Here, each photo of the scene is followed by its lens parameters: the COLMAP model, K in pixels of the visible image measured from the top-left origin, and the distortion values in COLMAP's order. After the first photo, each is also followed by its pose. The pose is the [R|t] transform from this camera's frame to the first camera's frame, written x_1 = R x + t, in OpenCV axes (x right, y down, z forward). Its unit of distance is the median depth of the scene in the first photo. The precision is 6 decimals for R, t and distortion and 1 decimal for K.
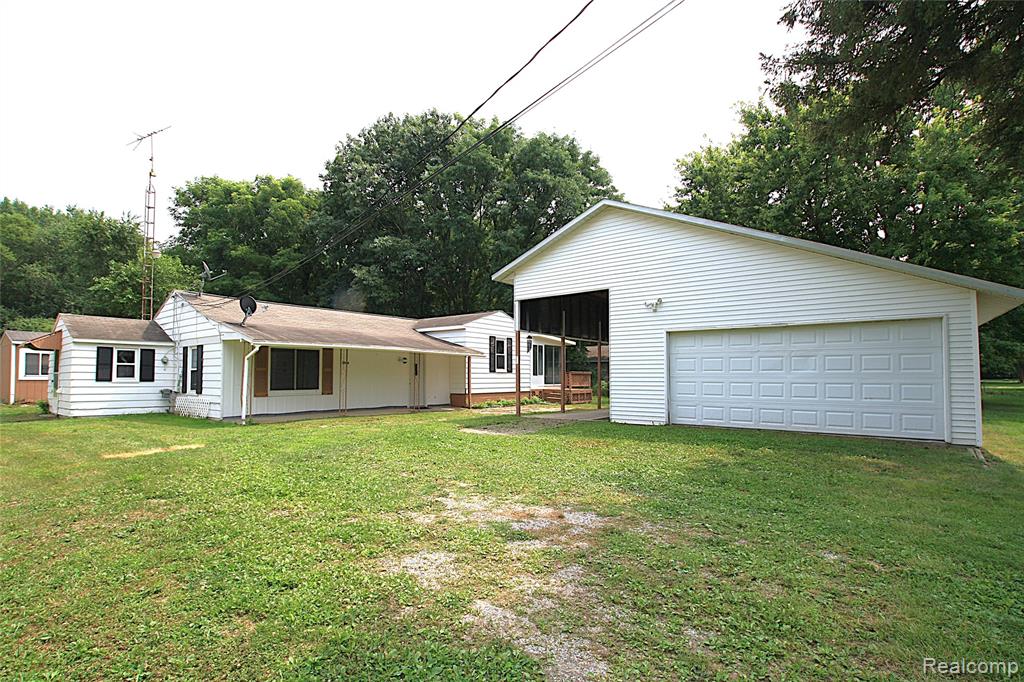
lens RADIAL K [[469.6, 0, 509.6], [0, 469.6, 363.0], [0, 0, 1]] dist [-0.033307, 0.003160]
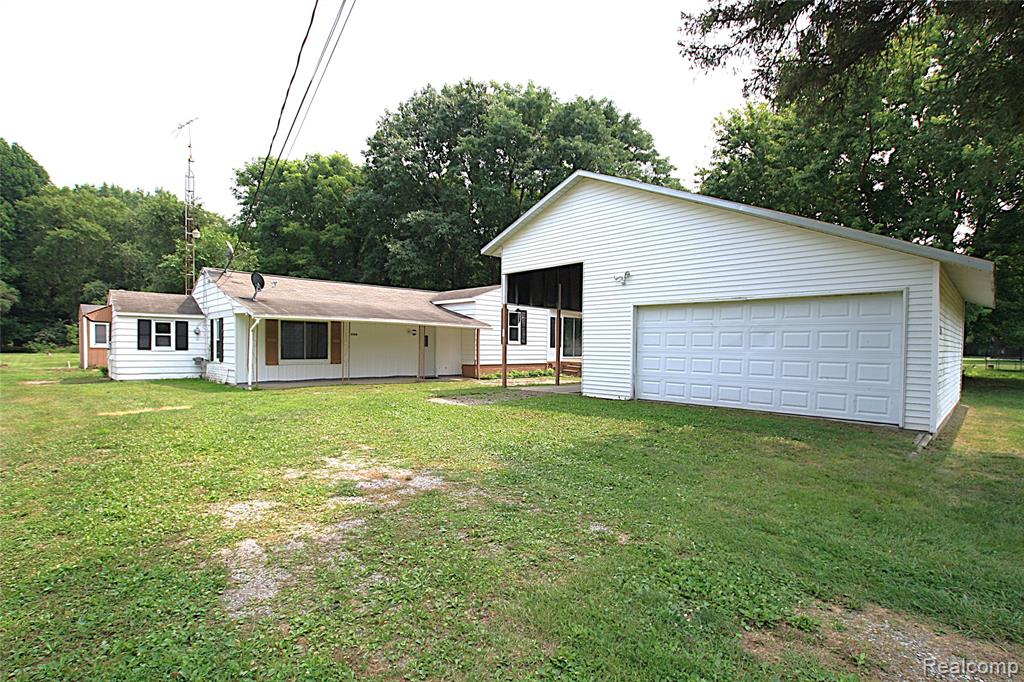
lens RADIAL K [[469.6, 0, 509.6], [0, 469.6, 363.0], [0, 0, 1]] dist [-0.033307, 0.003160]
pose [[0.990997, 0.015148, -0.133025, 0.159512], [-0.006890, 0.998032, 0.062328, -0.004536], [0.133707, -0.060850, 0.989151, -0.012882]]
